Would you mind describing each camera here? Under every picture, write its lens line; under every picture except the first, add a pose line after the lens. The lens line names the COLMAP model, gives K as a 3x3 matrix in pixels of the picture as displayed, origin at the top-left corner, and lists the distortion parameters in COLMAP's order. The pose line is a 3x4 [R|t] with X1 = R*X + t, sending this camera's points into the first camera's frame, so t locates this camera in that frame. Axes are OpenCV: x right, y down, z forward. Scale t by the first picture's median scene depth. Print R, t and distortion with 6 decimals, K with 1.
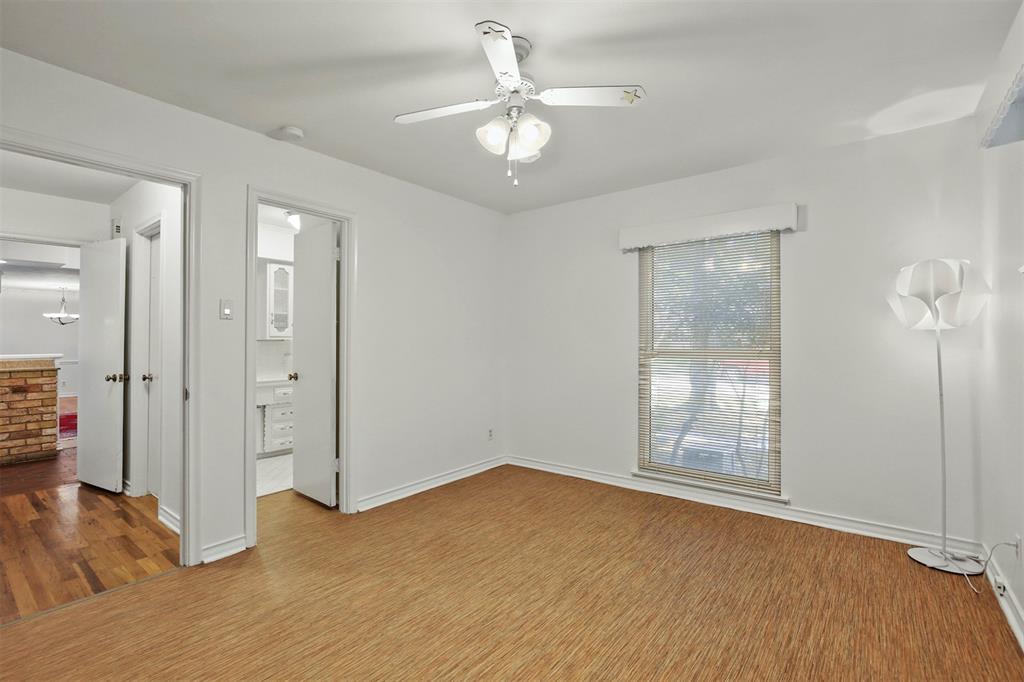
lens RADIAL K [[468.0, 0, 506.2], [0, 468.0, 341.4], [0, 0, 1]] dist [-0.015843, 0.005885]
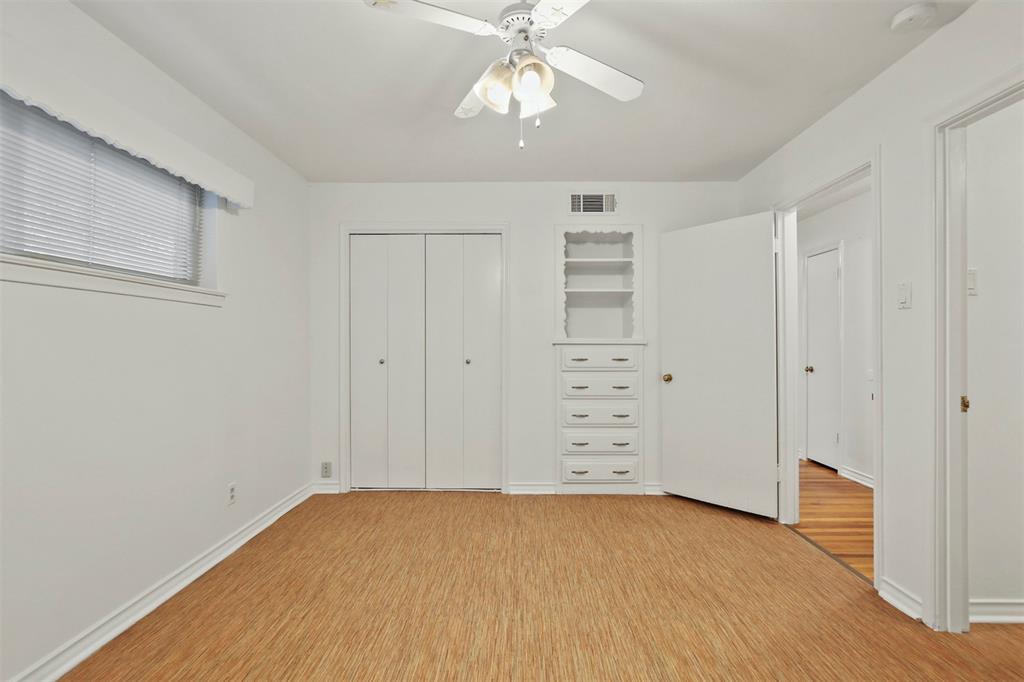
lens RADIAL K [[468.0, 0, 508.1], [0, 468.0, 340.7], [0, 0, 1]] dist [-0.015843, 0.005885]
pose [[-0.793645, -0.006993, -0.608341, 0.792130], [0.006017, 0.999795, -0.019342, 0.024797], [0.608351, -0.019012, -0.793440, 1.902595]]
